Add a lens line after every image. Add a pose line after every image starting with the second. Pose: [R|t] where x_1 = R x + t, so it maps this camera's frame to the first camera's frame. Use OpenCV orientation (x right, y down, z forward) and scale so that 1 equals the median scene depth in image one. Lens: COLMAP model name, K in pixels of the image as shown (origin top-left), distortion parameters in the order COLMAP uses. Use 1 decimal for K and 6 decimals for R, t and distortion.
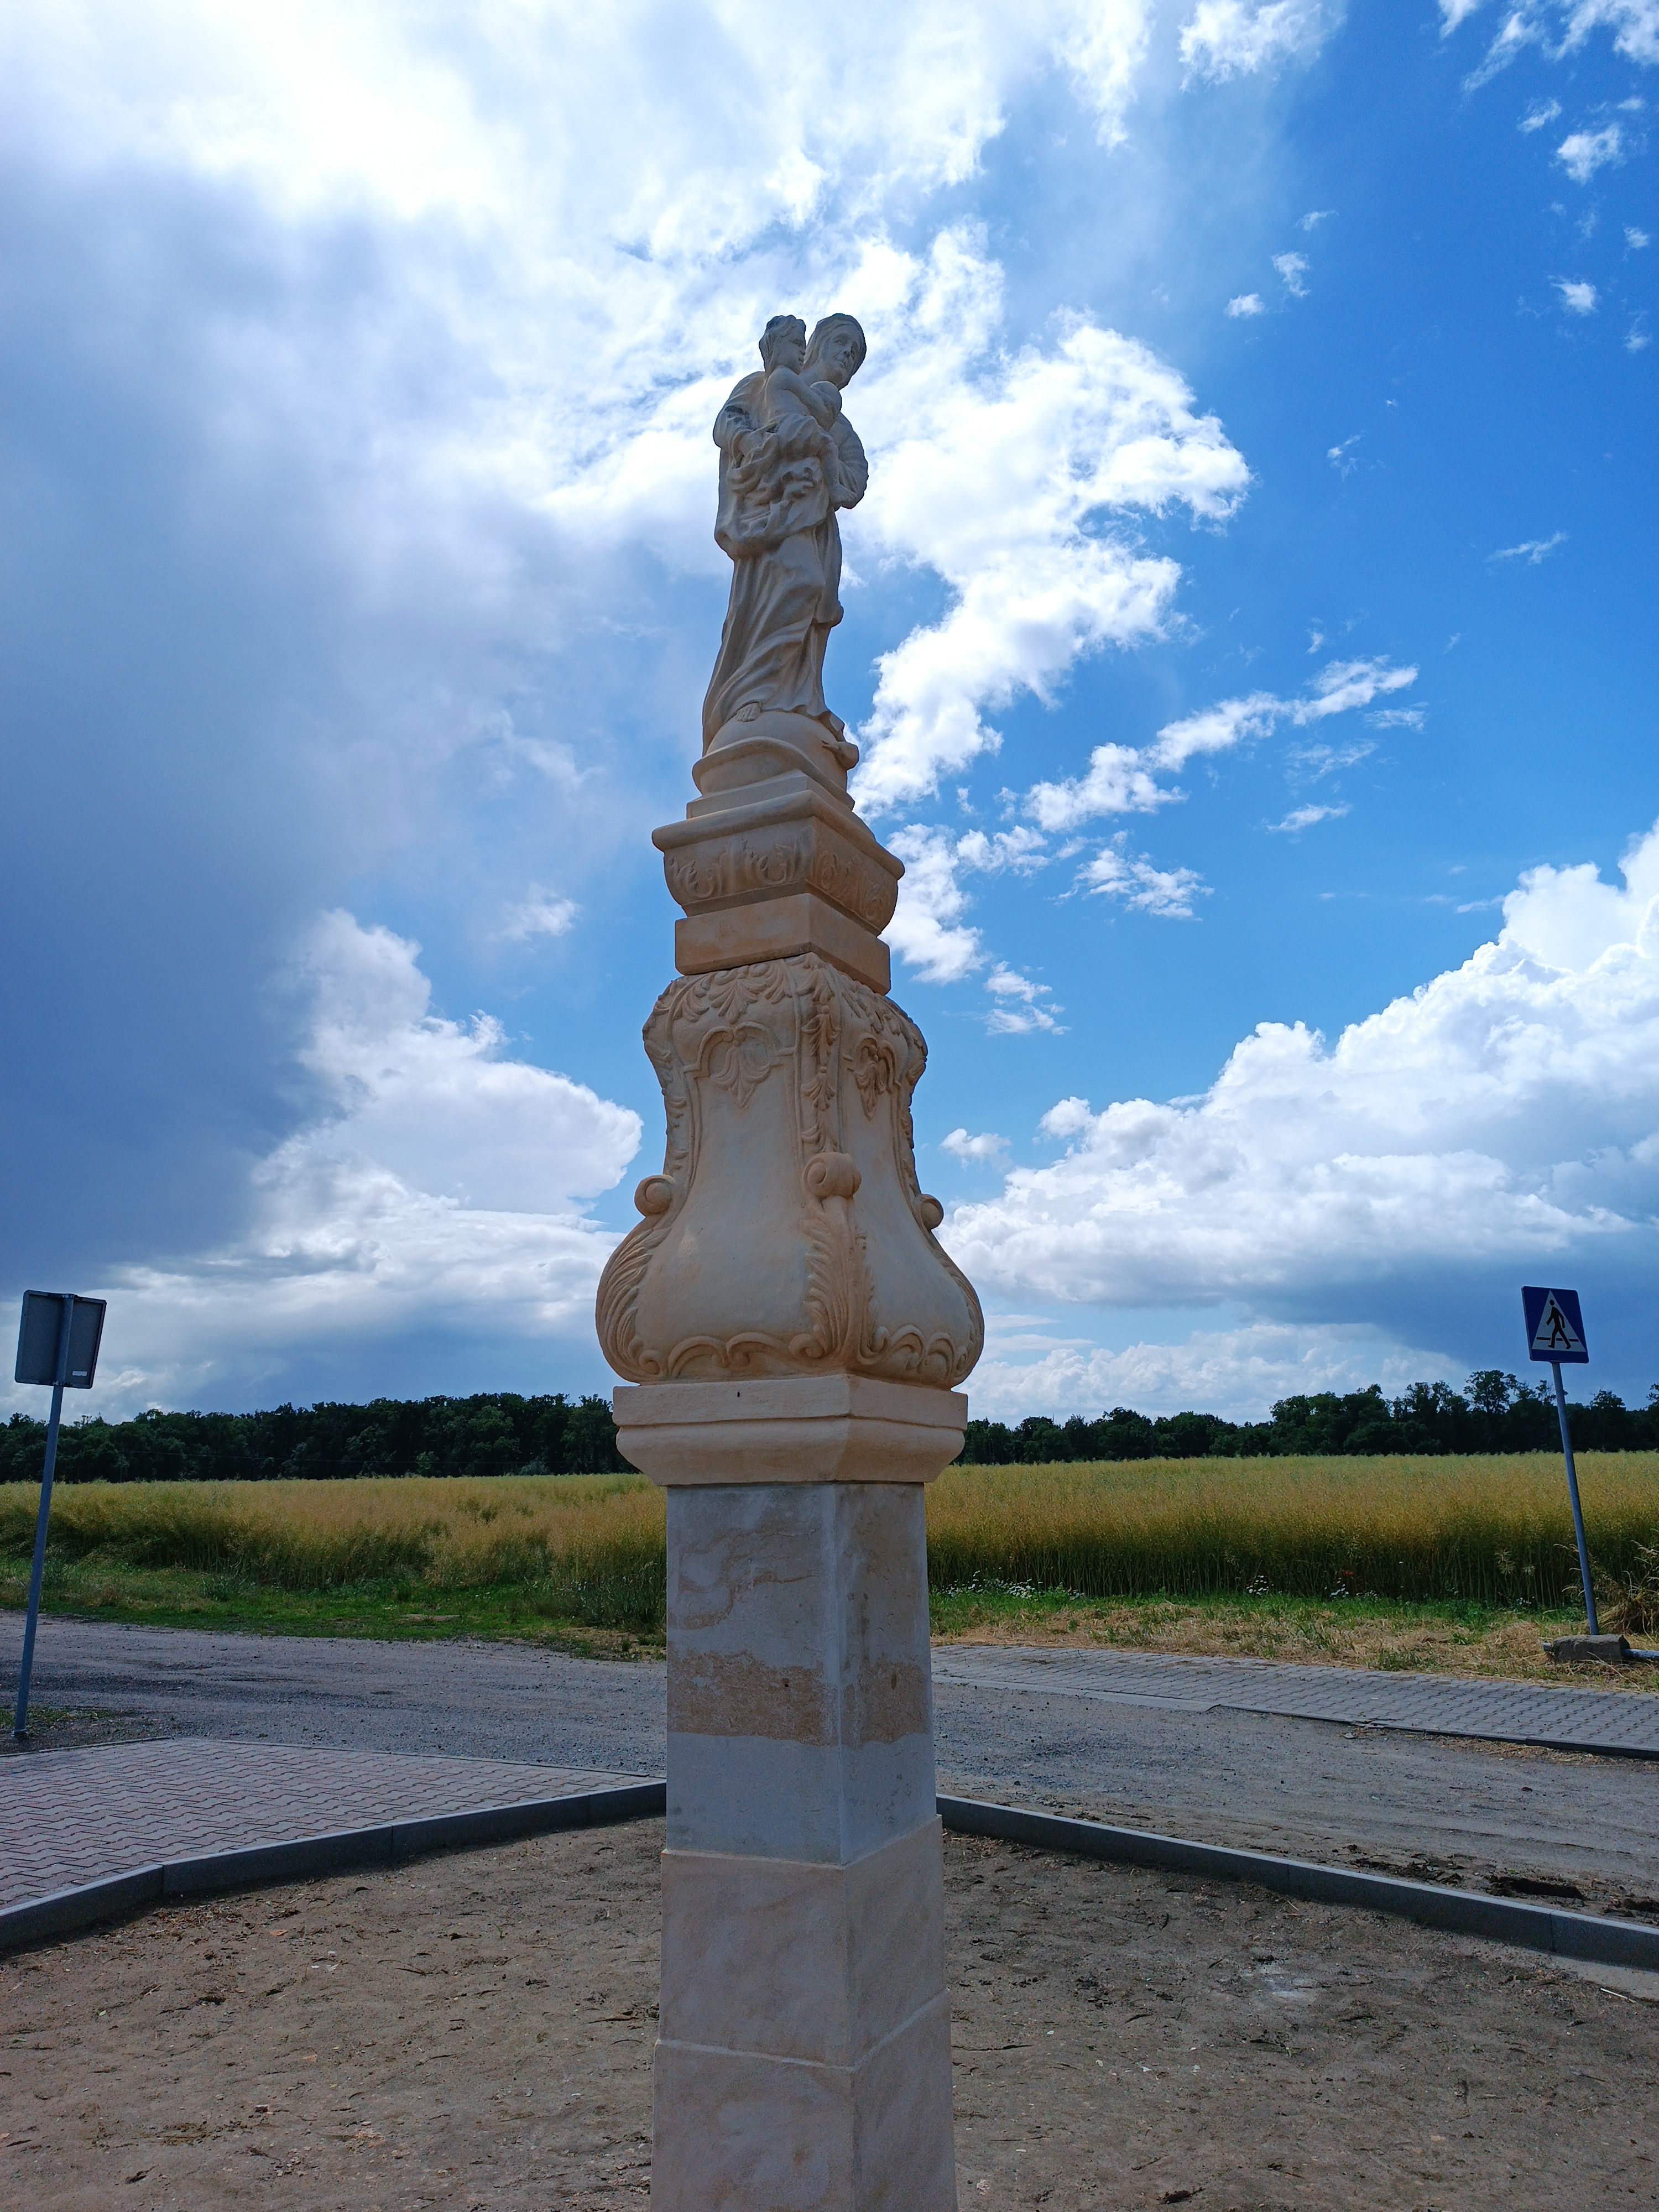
lens RADIAL K [[1825.4, 0, 831.1], [0, 1825.4, 1078.6], [0, 0, 1]] dist [0.050960, -0.114346]
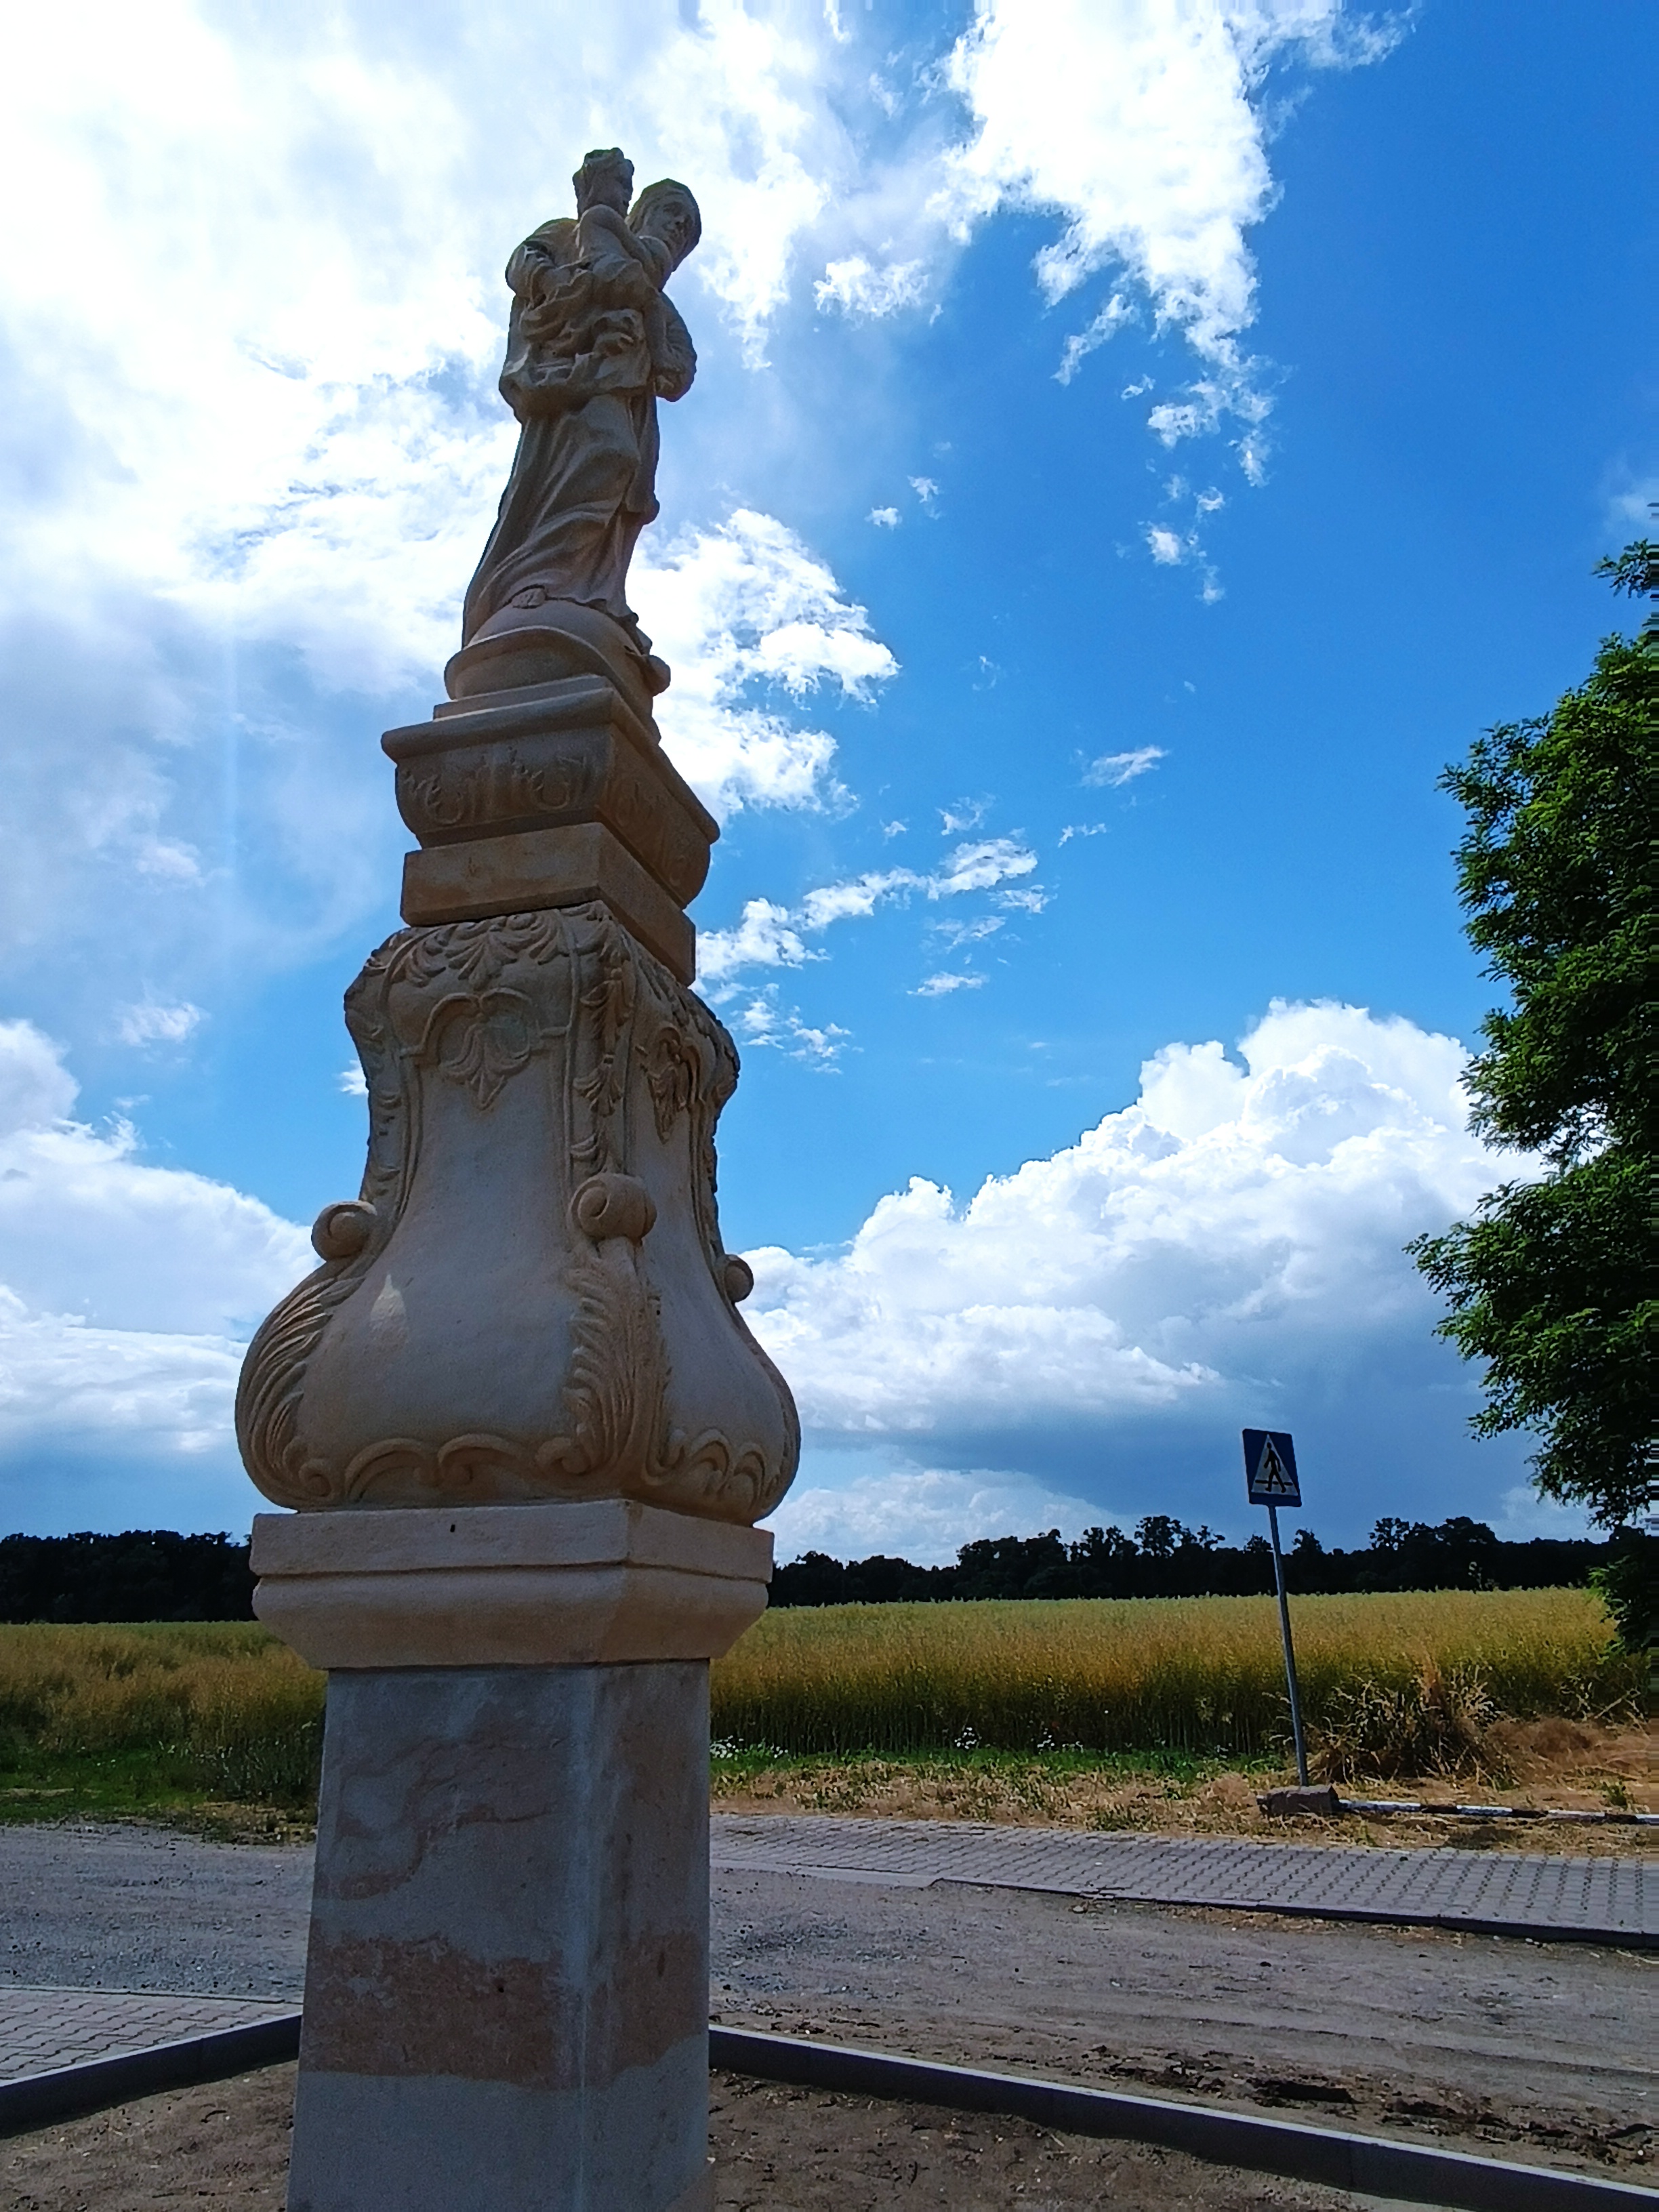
lens RADIAL K [[1610.3, 0, 890.2], [0, 1610.3, 1083.1], [0, 0, 1]] dist [-0.048833, 0.046844]
pose [[0.973641, 0.068206, 0.217650, -0.018981], [-0.044784, 0.992834, -0.110792, 0.039783], [-0.223647, 0.098125, 0.969718, 0.221229]]
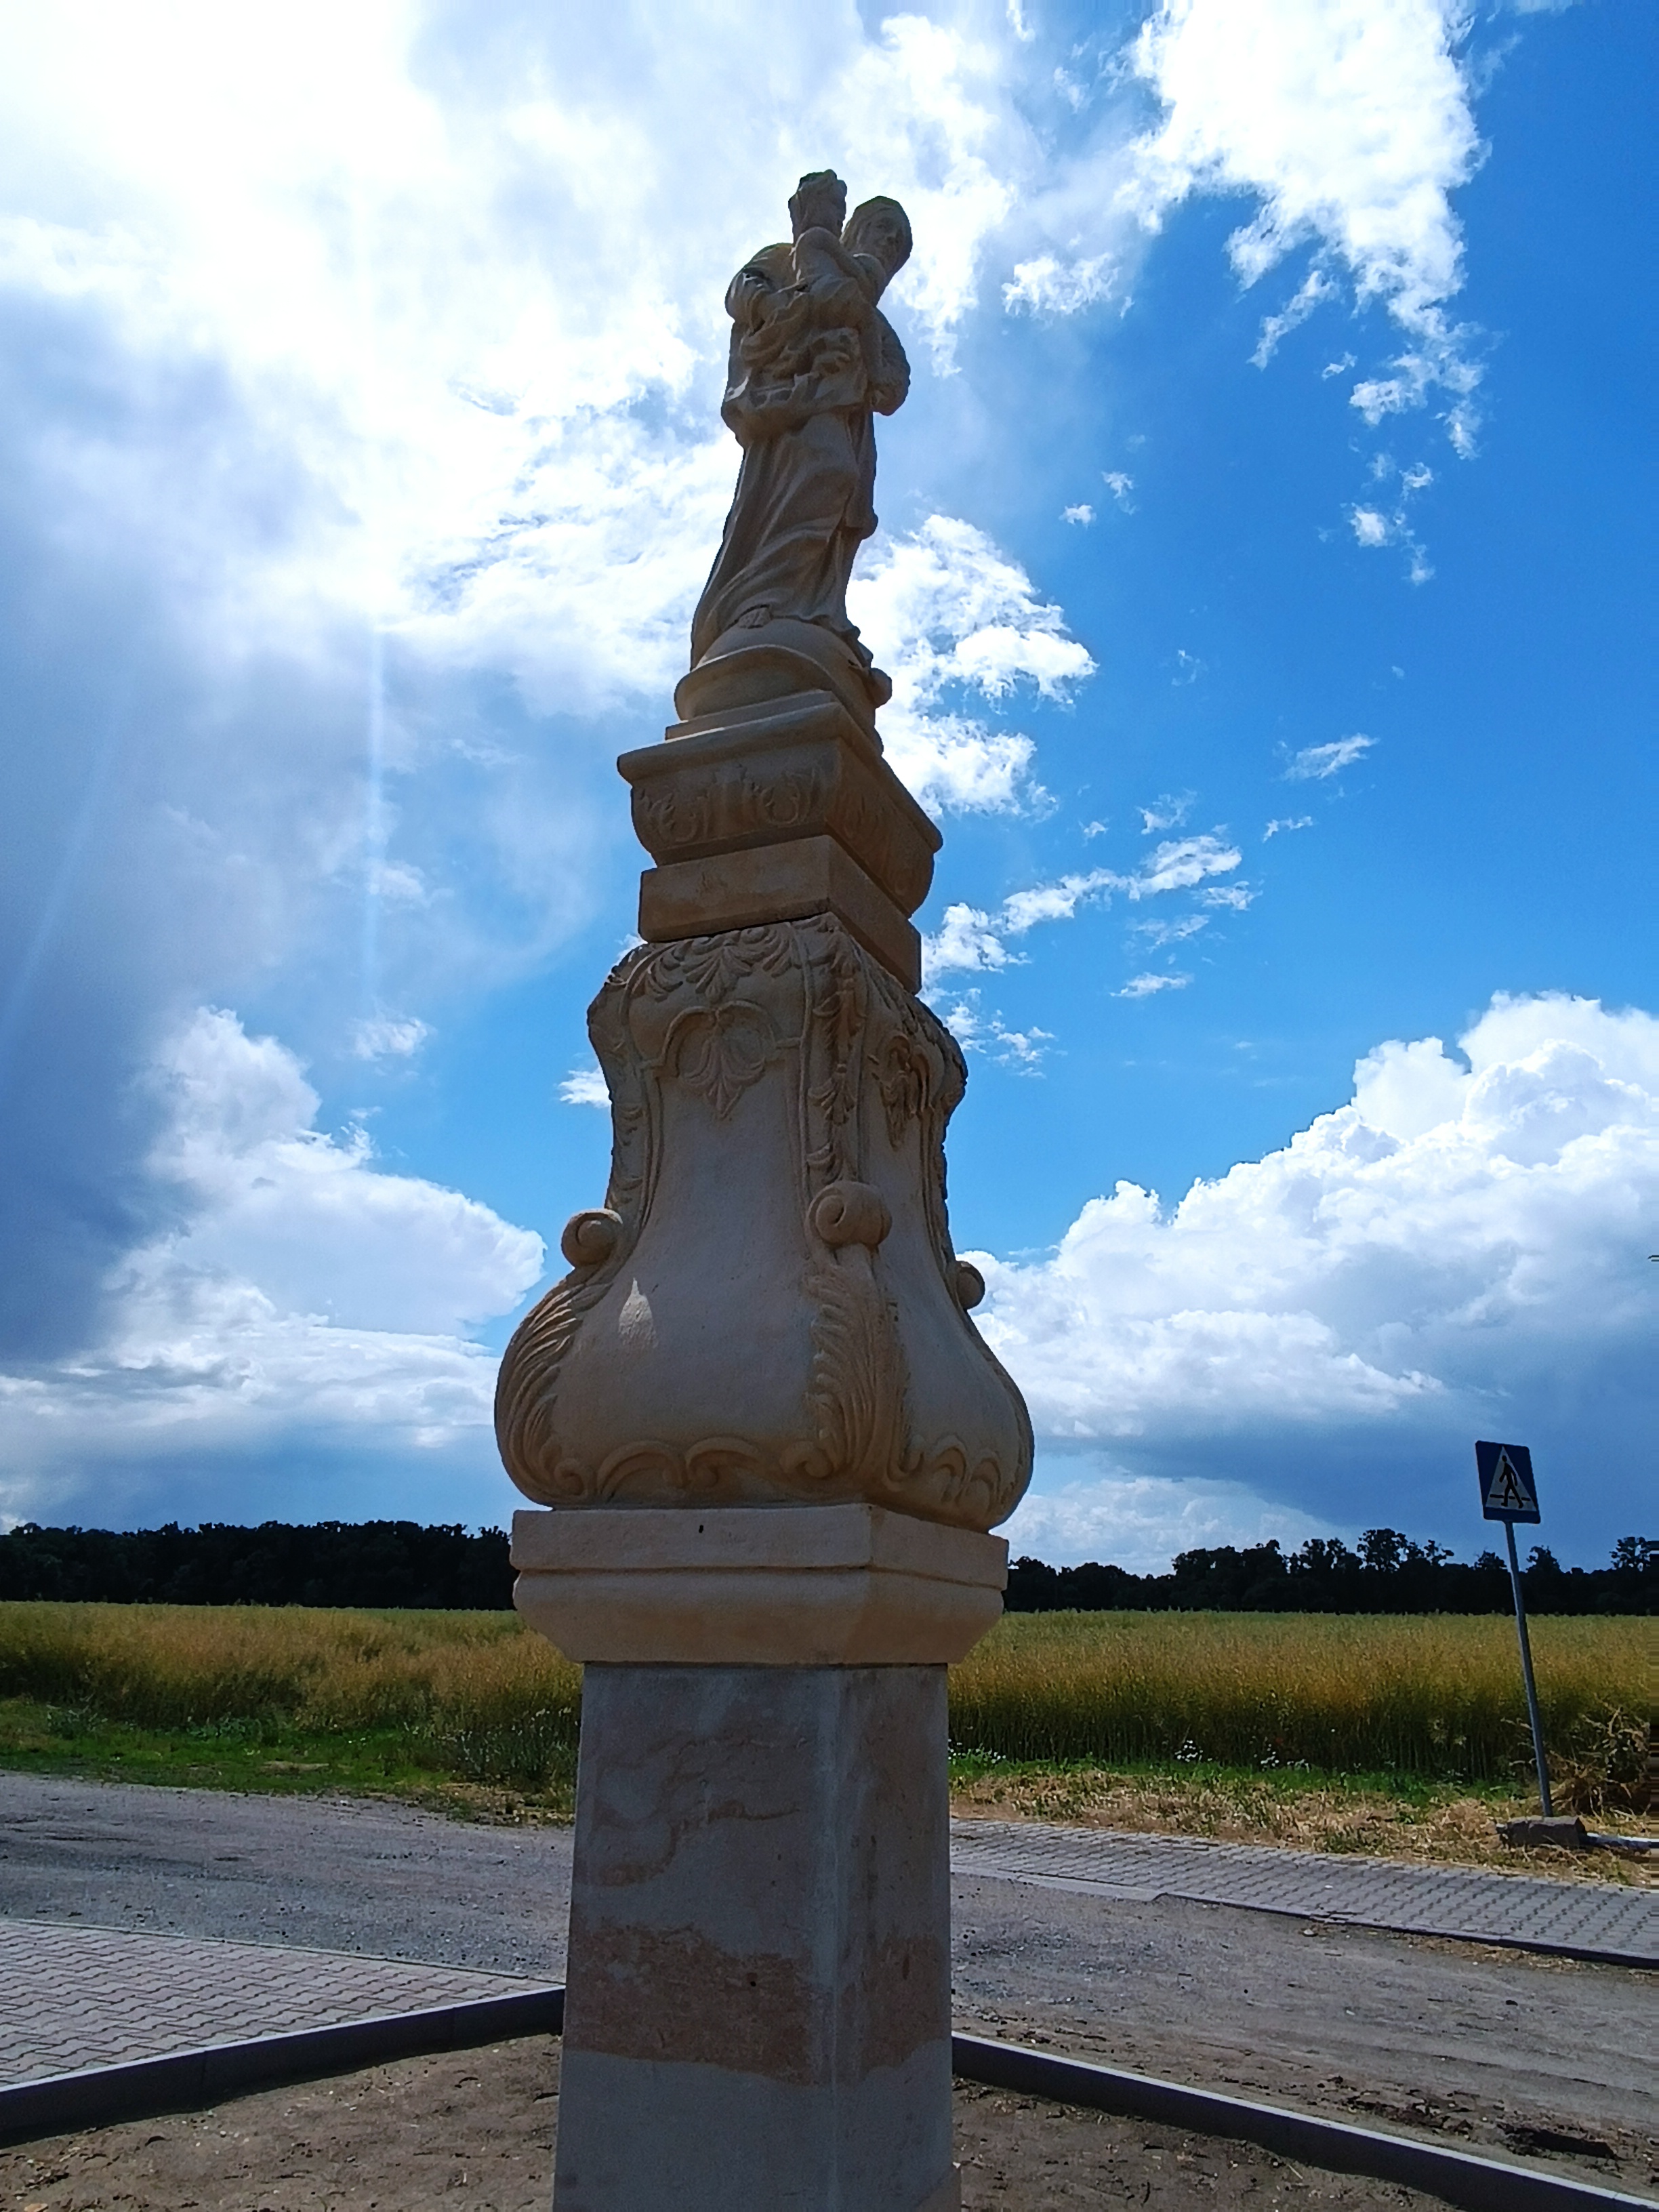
lens RADIAL K [[1610.0, 0, 867.8], [0, 1610.0, 1084.6], [0, 0, 1]] dist [-0.045655, 0.046537]
pose [[0.995160, 0.055503, 0.081089, -0.026134], [-0.046779, 0.993289, -0.105779, 0.039331], [-0.086416, 0.101474, 0.991078, 0.221654]]
